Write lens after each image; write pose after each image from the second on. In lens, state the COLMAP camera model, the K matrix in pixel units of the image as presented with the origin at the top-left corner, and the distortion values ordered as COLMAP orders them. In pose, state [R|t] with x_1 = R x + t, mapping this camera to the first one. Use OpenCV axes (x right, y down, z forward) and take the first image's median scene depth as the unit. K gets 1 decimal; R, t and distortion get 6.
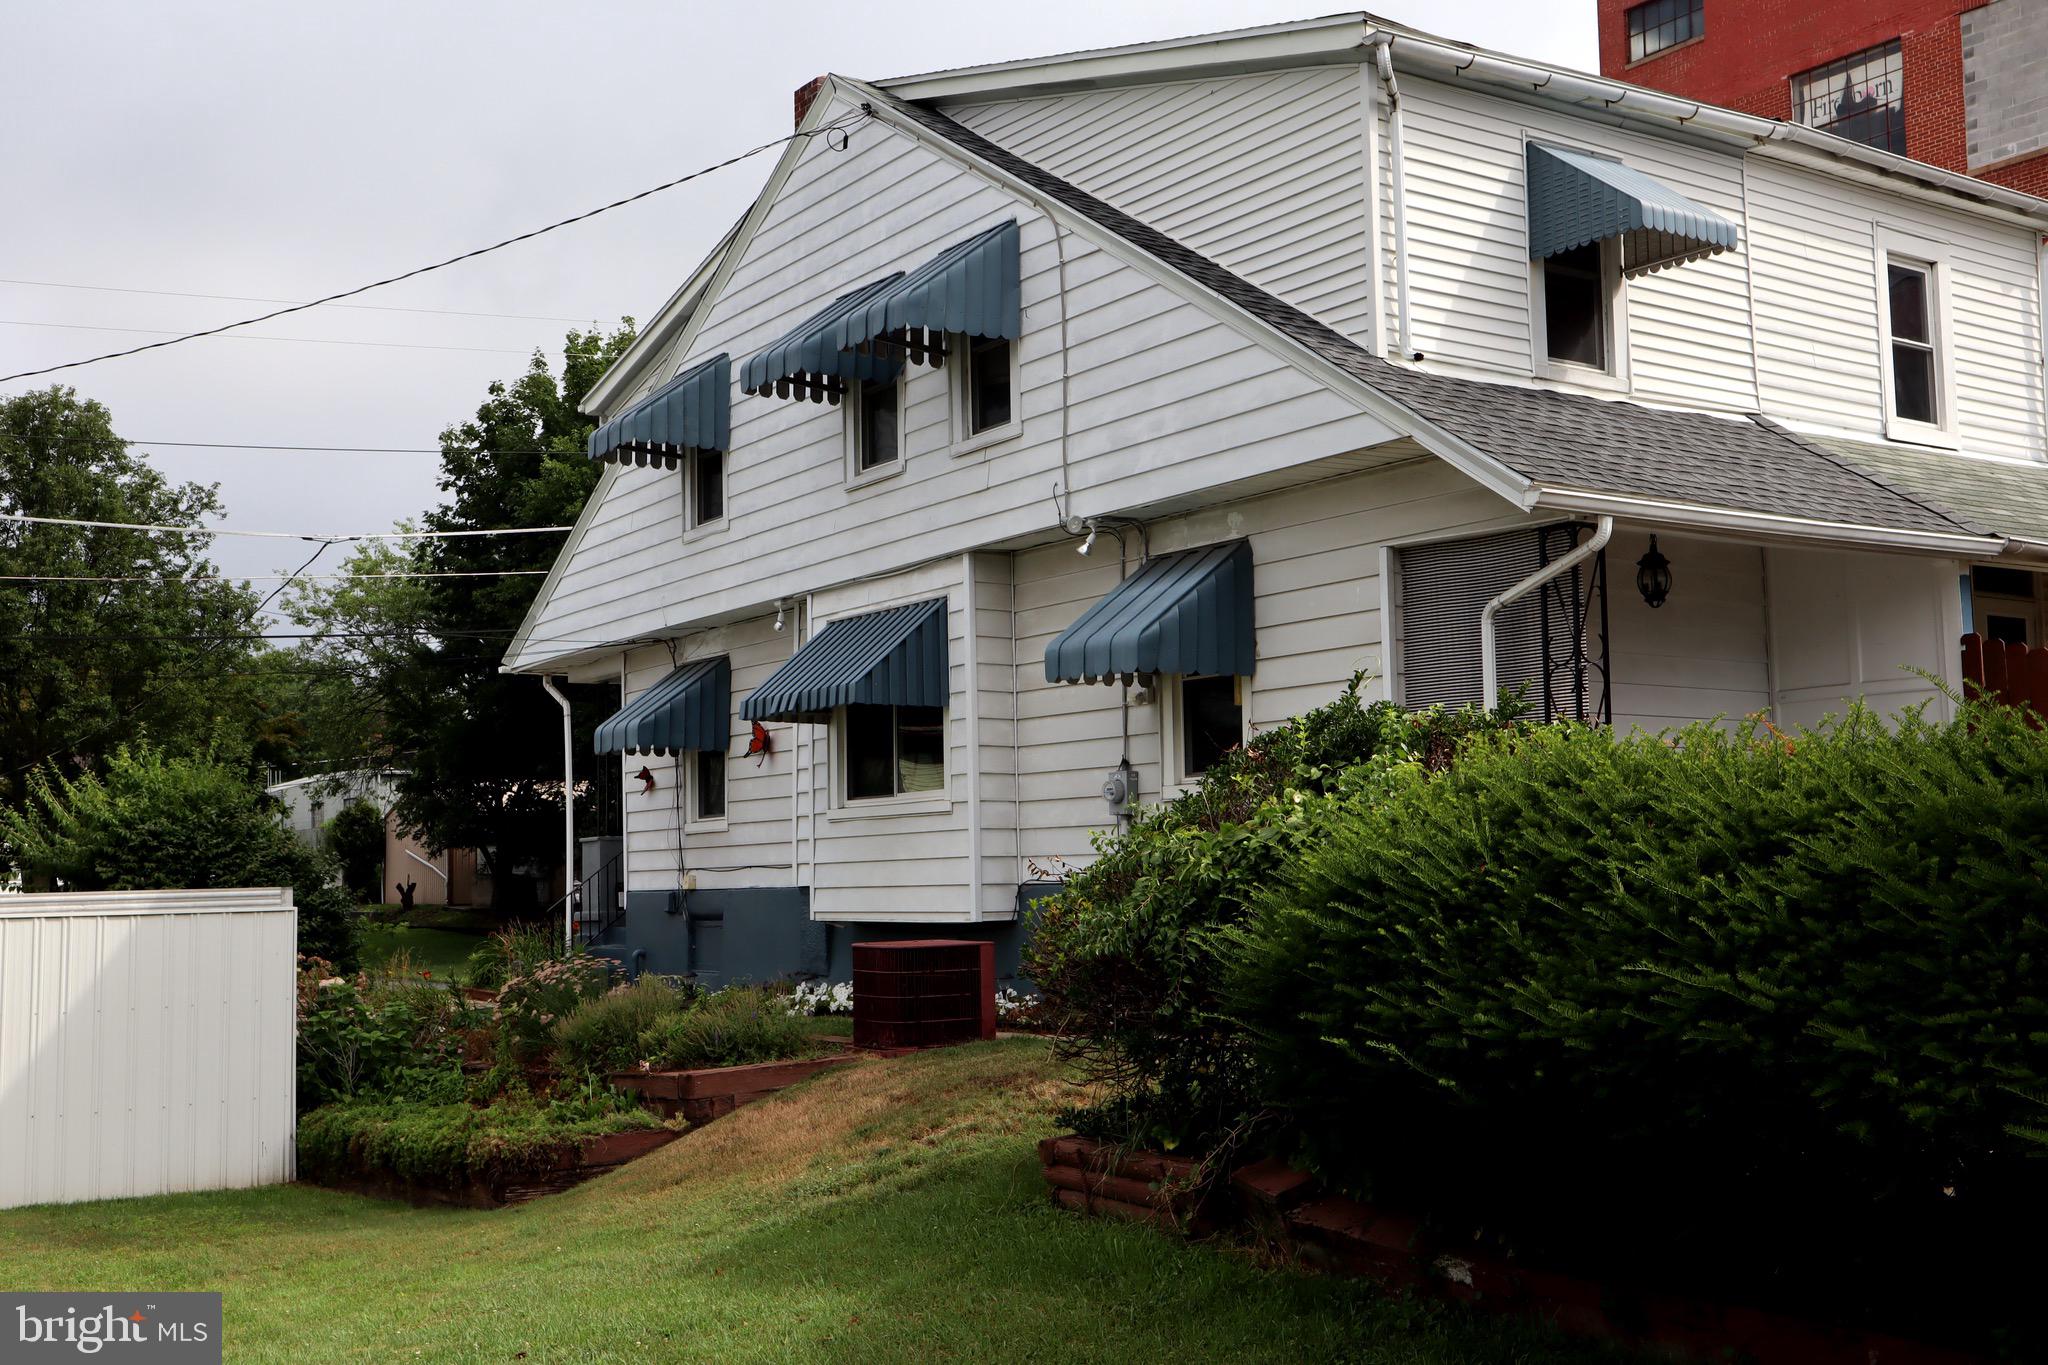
lens RADIAL K [[2159.0, 0, 1024.0], [0, 2159.0, 682.5], [0, 0, 1]] dist [-0.026010, 0.151164]
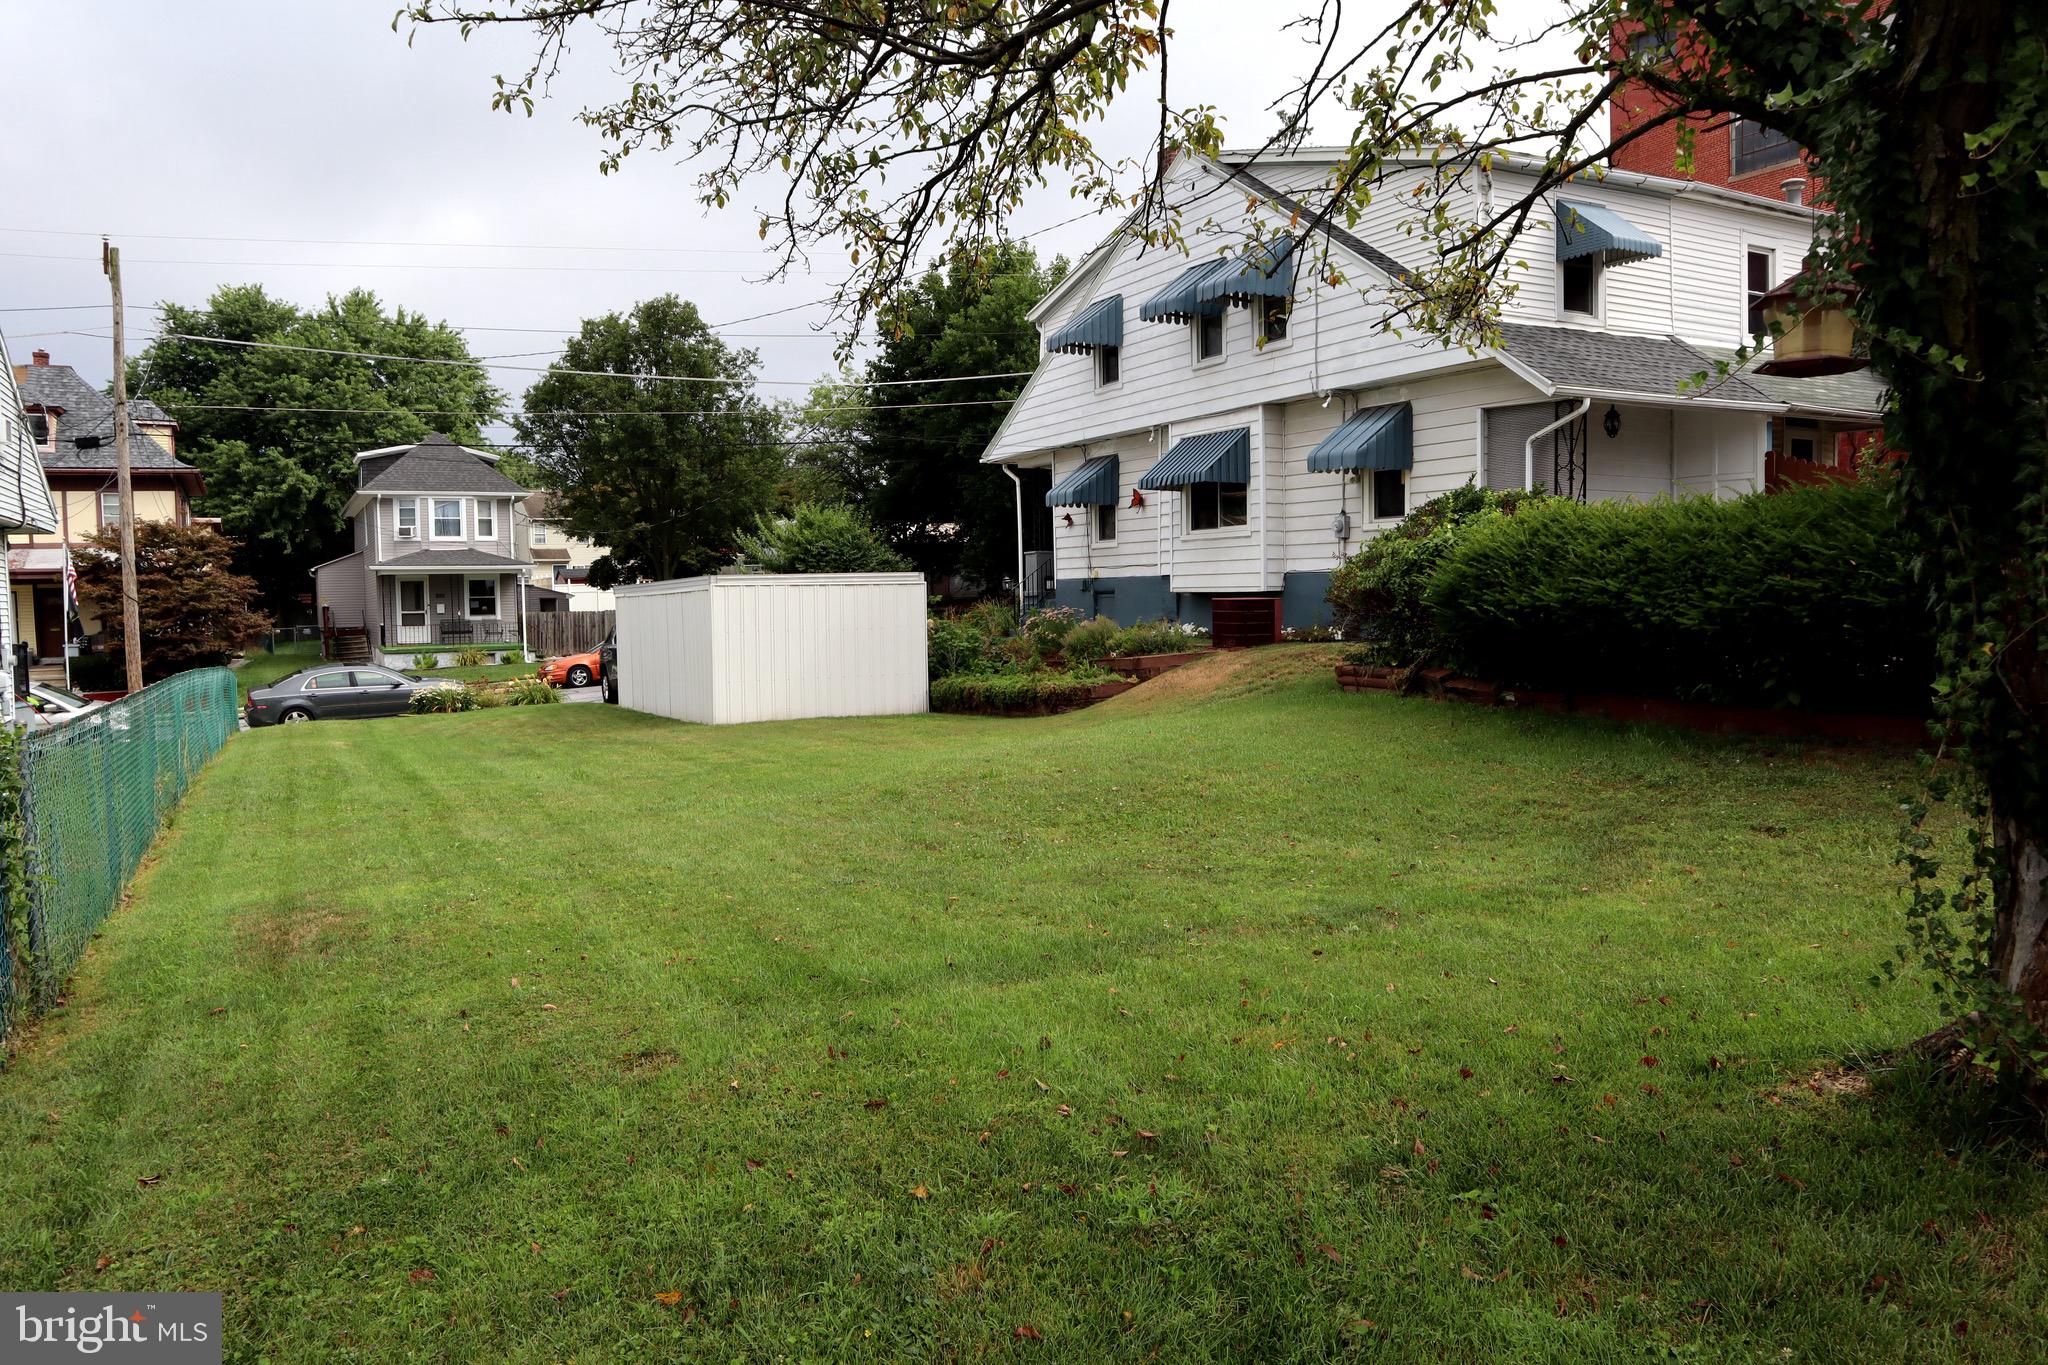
lens RADIAL K [[1408.3, 0, 1024.0], [0, 1408.3, 682.5], [0, 0, 1]] dist [-0.136632, 0.108388]
pose [[0.991362, 0.015422, -0.130241, -0.075163], [0.005254, 0.987595, 0.156932, -0.011496], [0.131046, -0.156261, 0.978984, -0.334183]]
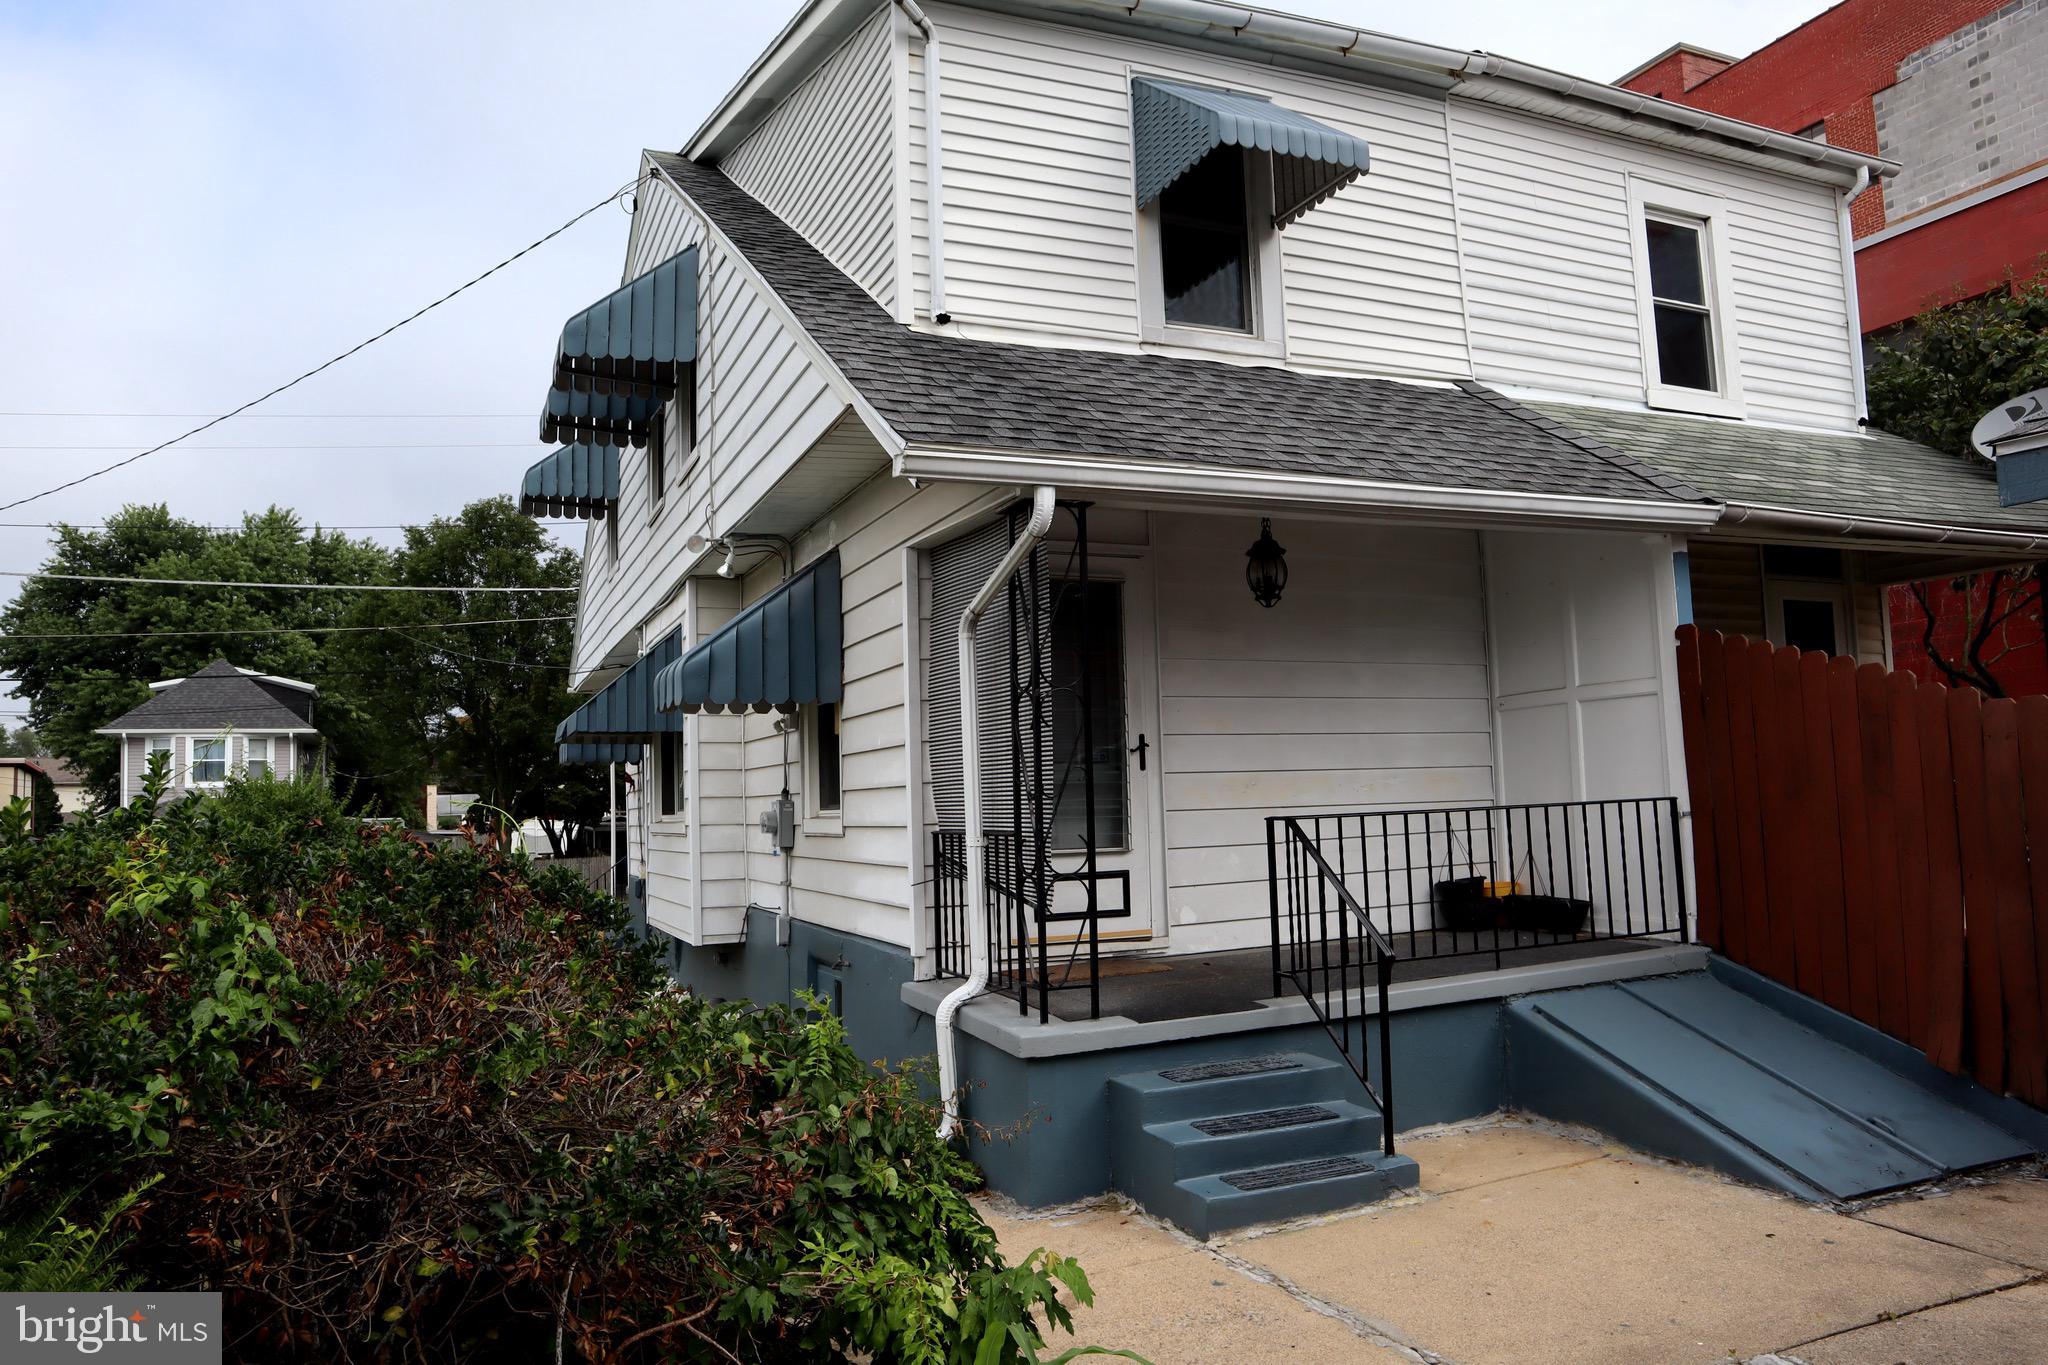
lens RADIAL K [[1414.2, 0, 1024.0], [0, 1414.2, 682.5], [0, 0, 1]] dist [-0.114953, 0.076454]
pose [[0.979315, -0.030614, -0.200015, 0.272783], [0.032675, 0.999441, 0.007010, -0.011666], [0.199688, -0.013401, 0.979768, 0.408163]]
